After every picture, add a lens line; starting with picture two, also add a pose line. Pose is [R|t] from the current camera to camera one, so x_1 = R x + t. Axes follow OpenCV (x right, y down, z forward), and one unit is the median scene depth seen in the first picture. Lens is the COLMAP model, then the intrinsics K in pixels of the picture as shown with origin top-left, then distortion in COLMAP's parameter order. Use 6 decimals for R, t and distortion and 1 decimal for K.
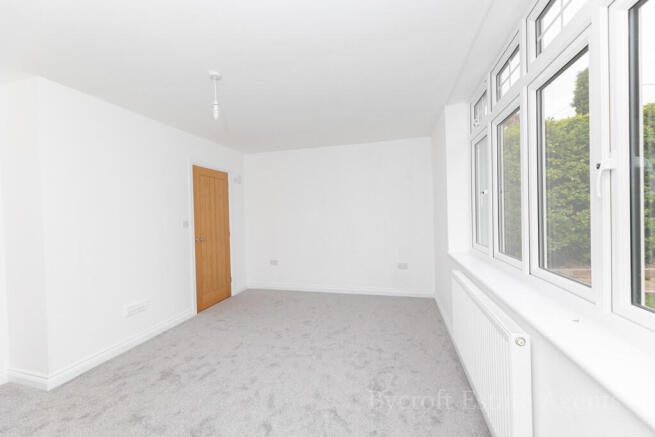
lens RADIAL K [[266.0, 0, 327.5], [0, 266.0, 218.5], [0, 0, 1]] dist [-0.000356, -0.000030]
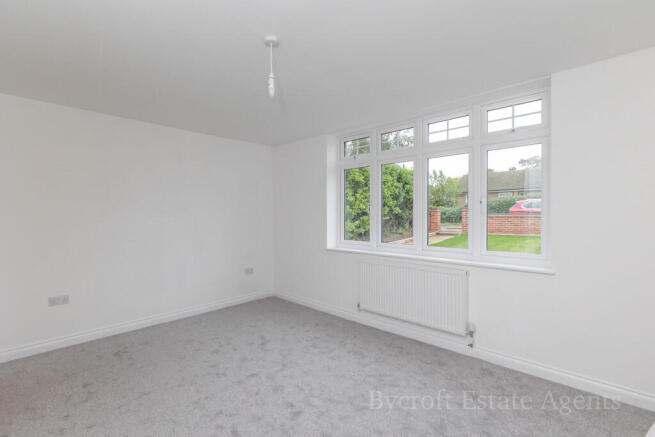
lens RADIAL K [[298.2, 0, 327.5], [0, 298.2, 218.5], [0, 0, 1]] dist [-0.000683, 0.000300]
pose [[0.469898, 0.015530, 0.882584, -0.948908], [0.006210, 0.999762, -0.020899, 0.013641], [-0.882699, 0.015301, 0.469690, 0.366850]]
